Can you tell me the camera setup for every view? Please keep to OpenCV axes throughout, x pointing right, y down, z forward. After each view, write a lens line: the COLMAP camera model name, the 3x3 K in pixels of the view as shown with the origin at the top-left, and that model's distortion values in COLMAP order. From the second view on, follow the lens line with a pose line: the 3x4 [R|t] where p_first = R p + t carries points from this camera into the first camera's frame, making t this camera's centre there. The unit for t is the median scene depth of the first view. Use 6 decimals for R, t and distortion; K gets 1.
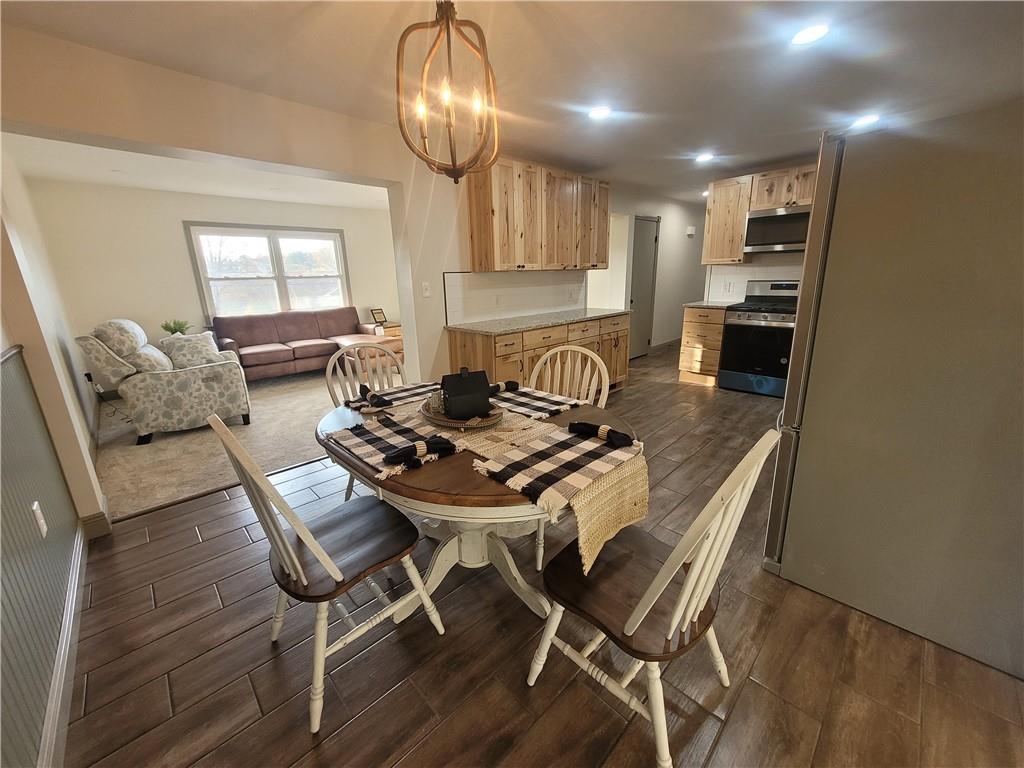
lens RADIAL K [[400.5, 0, 512.0], [0, 400.5, 384.0], [0, 0, 1]] dist [0.000079, 0.000153]
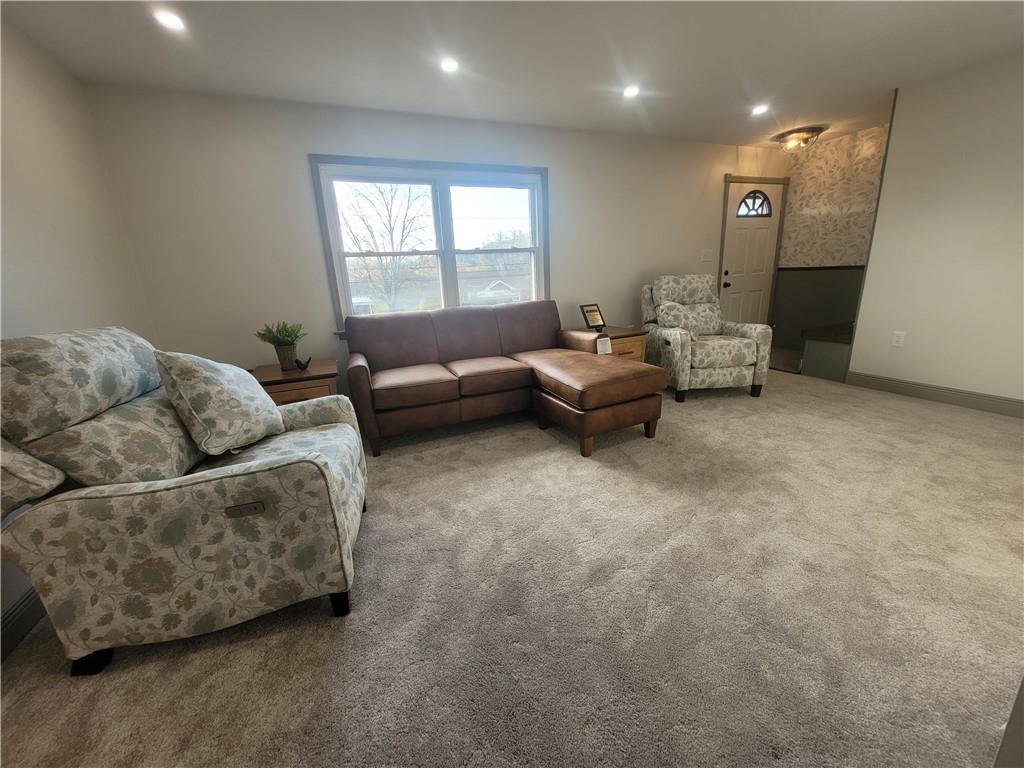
lens RADIAL K [[400.5, 0, 512.0], [0, 400.5, 384.0], [0, 0, 1]] dist [0.000079, 0.000153]
pose [[0.937426, 0.075439, -0.339914, -0.407609], [-0.070411, 0.997149, 0.027123, -0.136569], [0.340991, -0.001492, 0.940065, 0.712599]]
